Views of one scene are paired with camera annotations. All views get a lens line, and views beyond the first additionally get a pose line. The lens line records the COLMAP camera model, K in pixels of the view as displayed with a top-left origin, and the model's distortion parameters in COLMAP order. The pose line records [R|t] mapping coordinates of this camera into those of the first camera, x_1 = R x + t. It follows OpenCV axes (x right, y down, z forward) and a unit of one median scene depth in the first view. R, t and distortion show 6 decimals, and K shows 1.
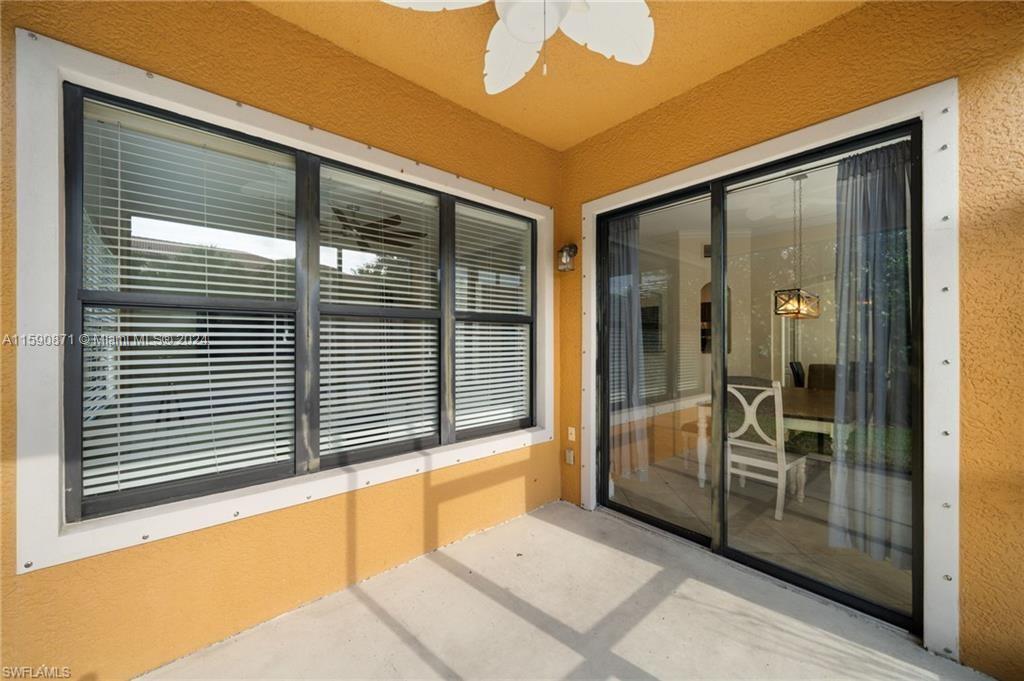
lens RADIAL K [[386.3, 0, 487.7], [0, 386.3, 338.7], [0, 0, 1]] dist [-0.005808, -0.000016]
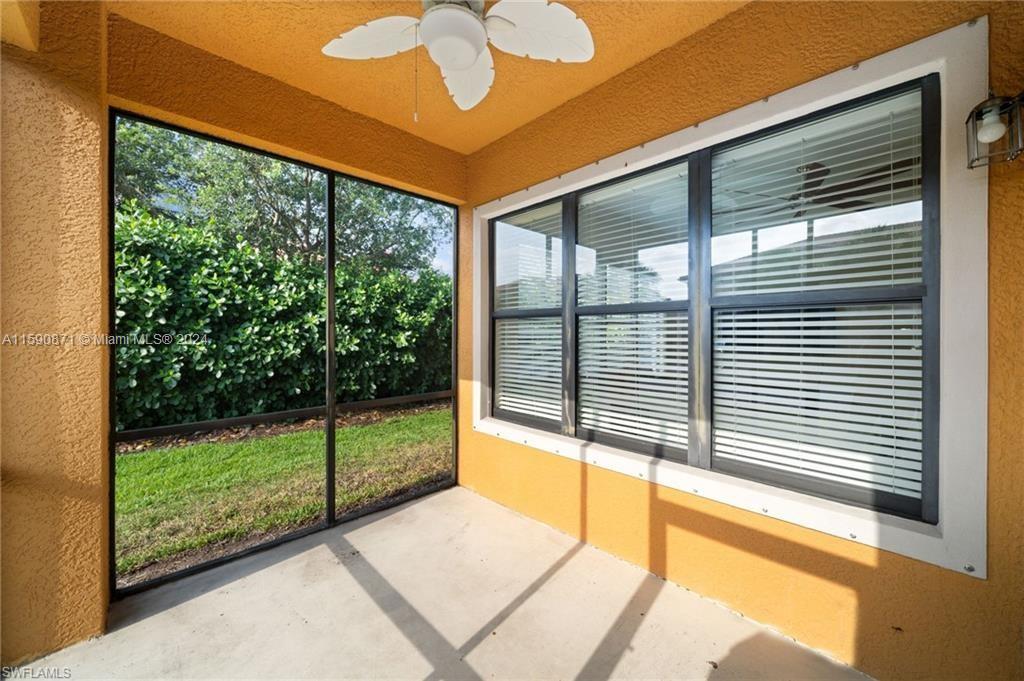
lens RADIAL K [[401.4, 0, 519.8], [0, 401.4, 334.7], [0, 0, 1]] dist [-0.003227, 0.000206]
pose [[0.053749, -0.002465, -0.998551, 0.666939], [-0.000099, 0.999997, -0.002474, 0.003813], [0.998554, 0.000232, 0.053748, 0.565740]]
